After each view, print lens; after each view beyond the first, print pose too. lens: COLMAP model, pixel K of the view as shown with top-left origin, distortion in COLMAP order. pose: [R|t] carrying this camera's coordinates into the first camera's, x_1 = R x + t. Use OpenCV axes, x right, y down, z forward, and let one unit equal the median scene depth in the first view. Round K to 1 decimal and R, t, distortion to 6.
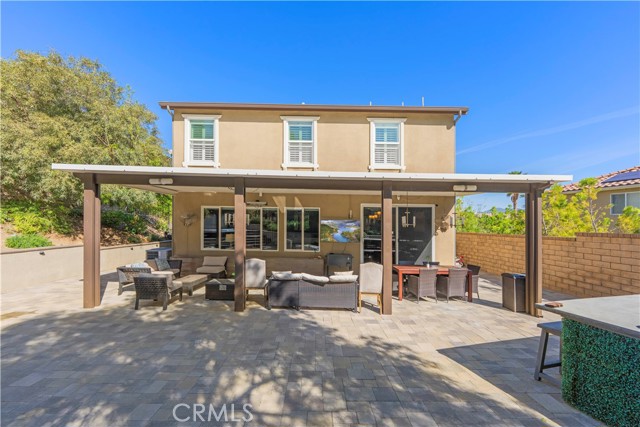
lens RADIAL K [[267.6, 0, 320.0], [0, 267.6, 213.5], [0, 0, 1]] dist [-0.003313, -0.000218]
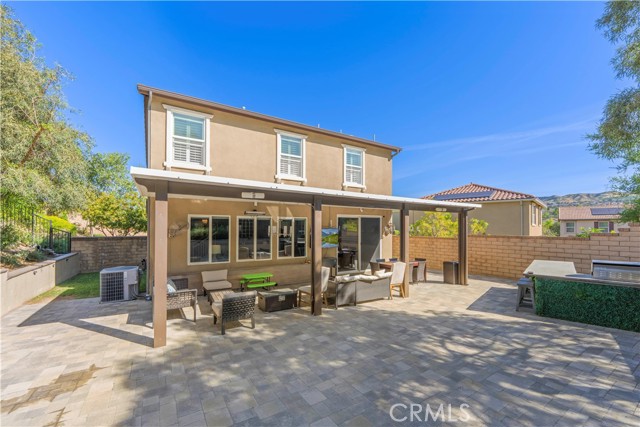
lens RADIAL K [[267.6, 0, 320.0], [0, 267.6, 213.5], [0, 0, 1]] dist [-0.003313, -0.000218]
pose [[0.842048, 0.016117, 0.539162, -0.571332], [-0.009363, 0.999840, -0.015266, -0.023475], [-0.539322, 0.007807, 0.842064, 0.039531]]
